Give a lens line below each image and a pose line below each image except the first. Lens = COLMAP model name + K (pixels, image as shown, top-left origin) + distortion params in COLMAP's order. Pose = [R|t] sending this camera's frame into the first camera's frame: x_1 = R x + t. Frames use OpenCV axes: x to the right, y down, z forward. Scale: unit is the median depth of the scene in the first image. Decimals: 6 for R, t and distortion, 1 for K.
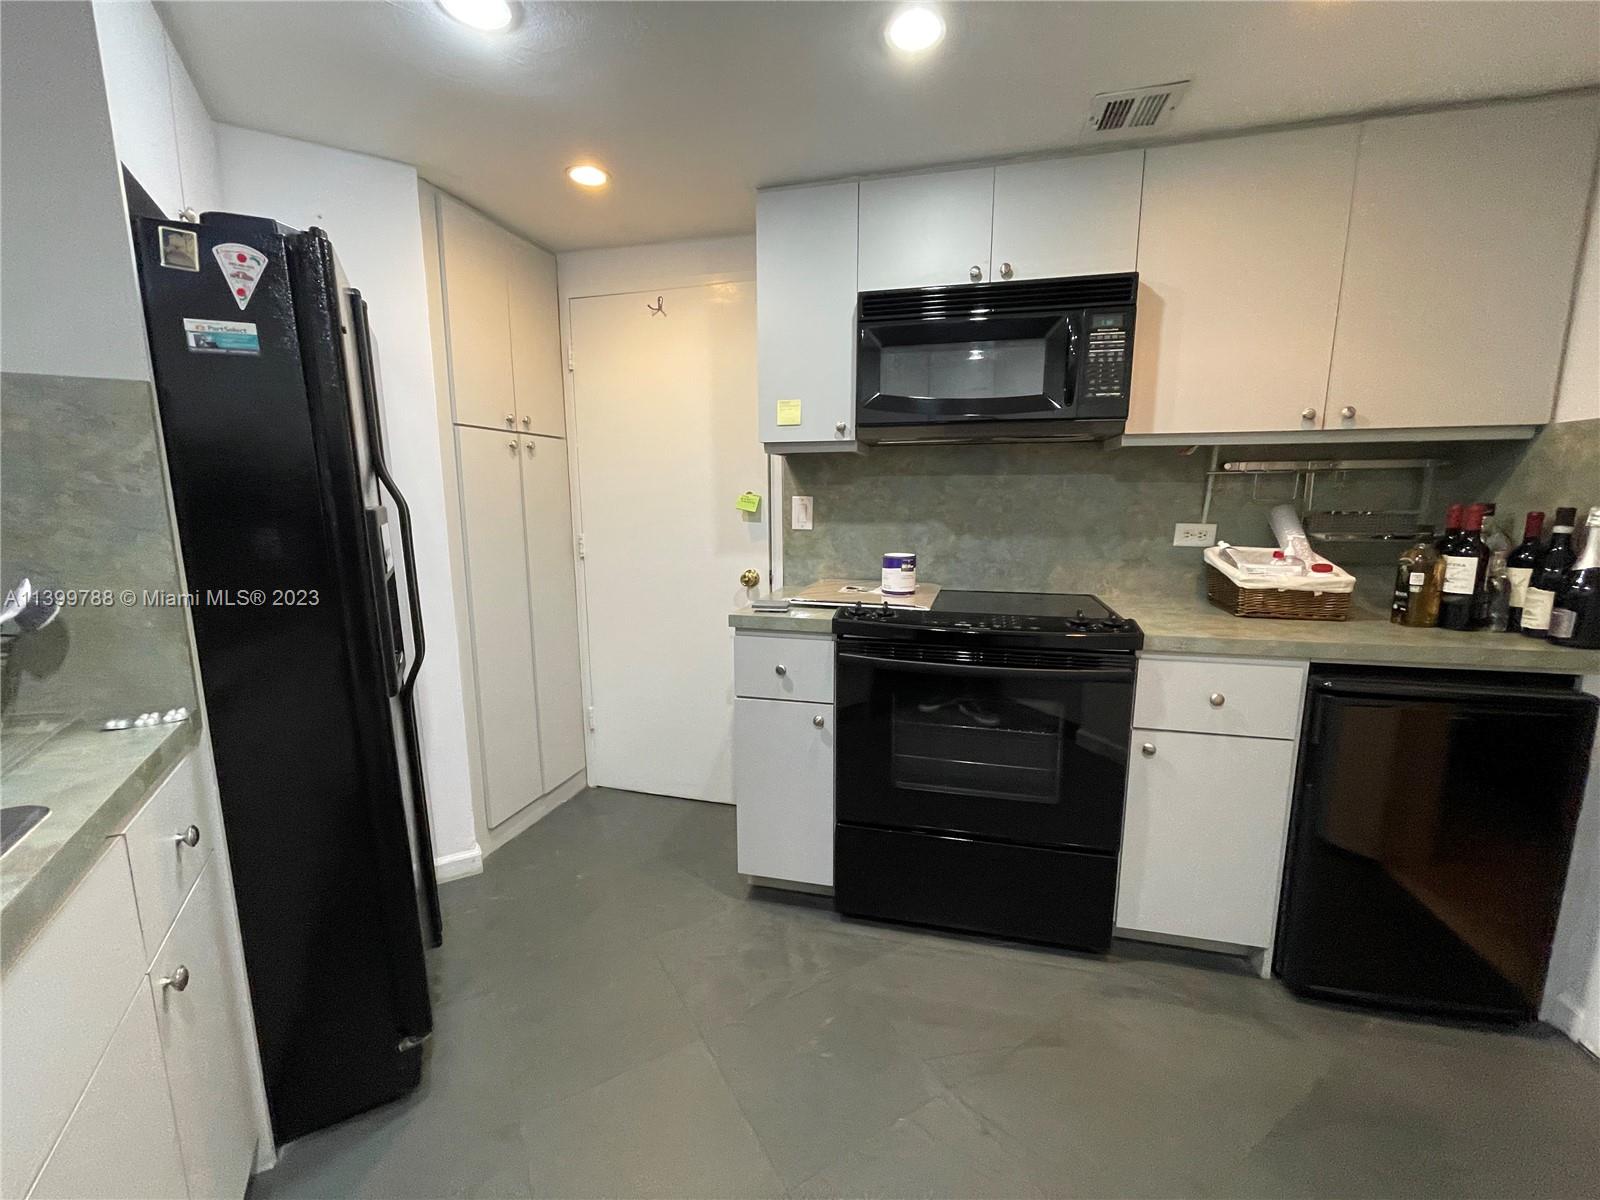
lens RADIAL K [[639.1, 0, 803.9], [0, 639.1, 597.2], [0, 0, 1]] dist [-0.002821, 0.000361]
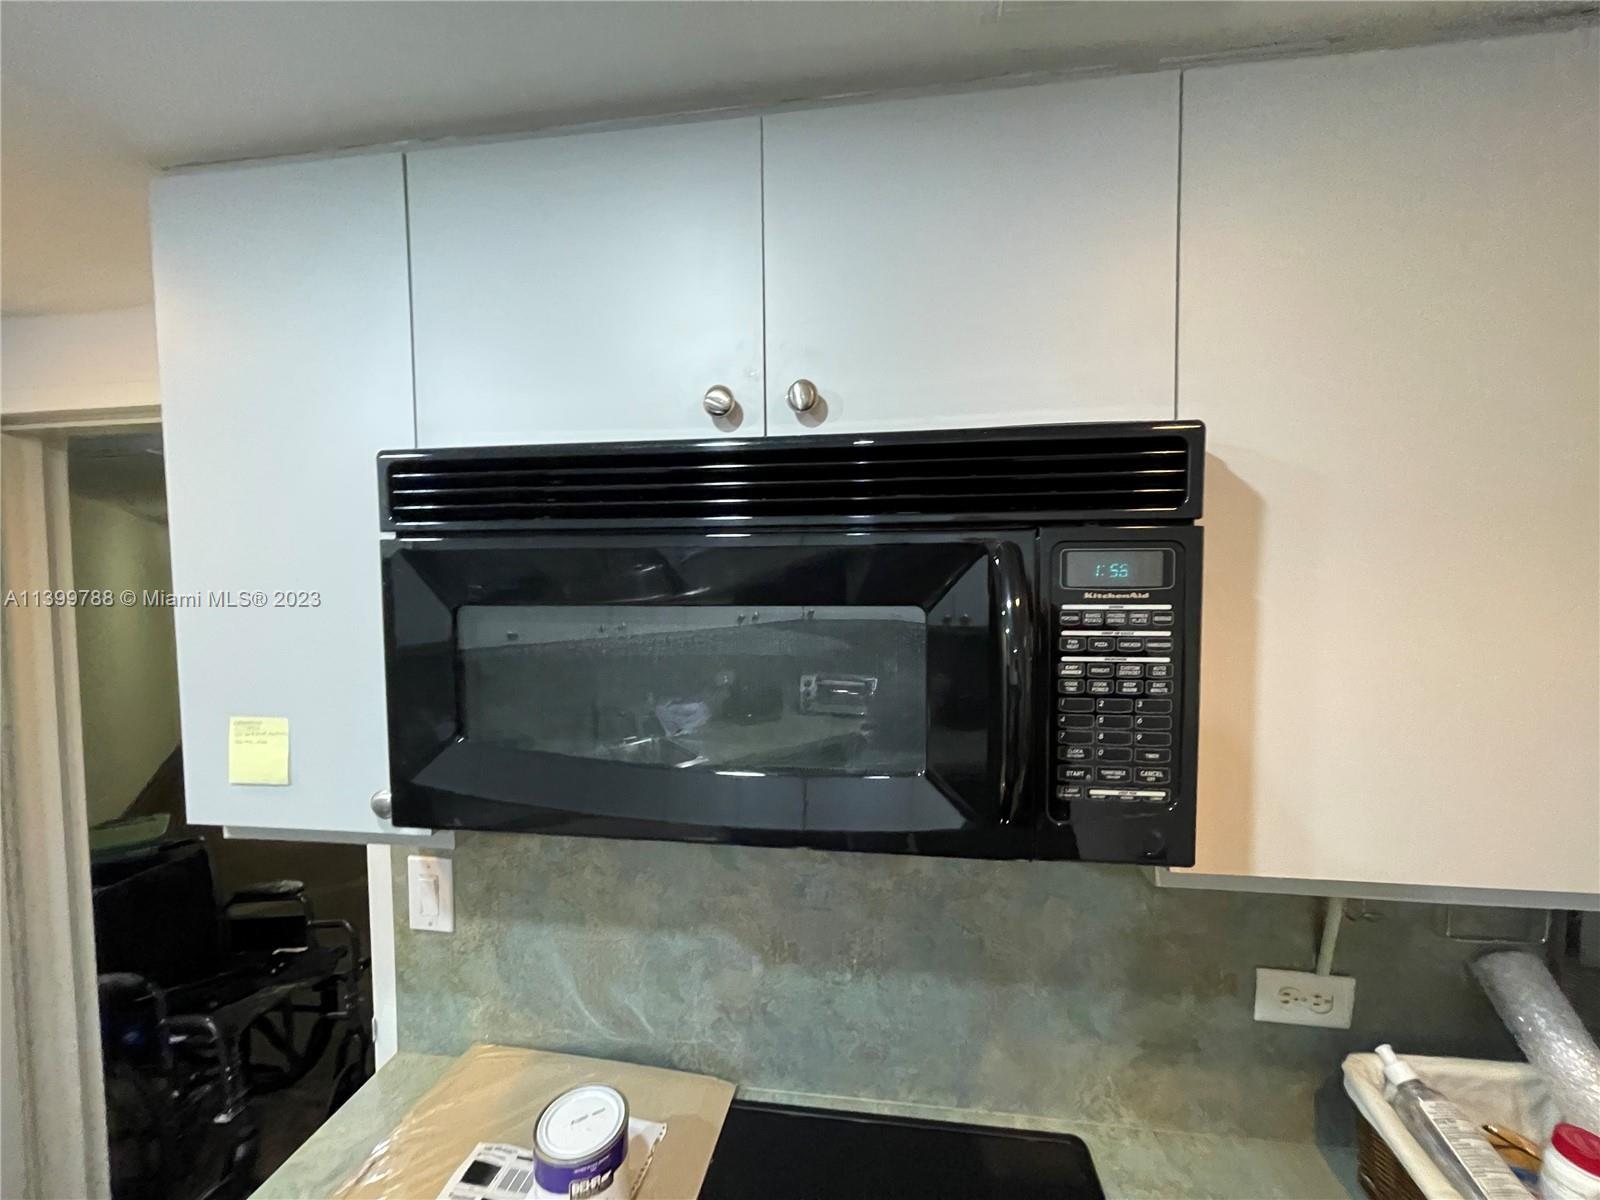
lens RADIAL K [[639.1, 0, 802.0], [0, 639.1, 602.0], [0, 0, 1]] dist [-0.002821, 0.000361]
pose [[0.994915, -0.006340, 0.100515, 0.255007], [0.018377, 0.992690, -0.119288, -0.333170], [-0.099024, 0.120529, 0.987759, 0.617859]]
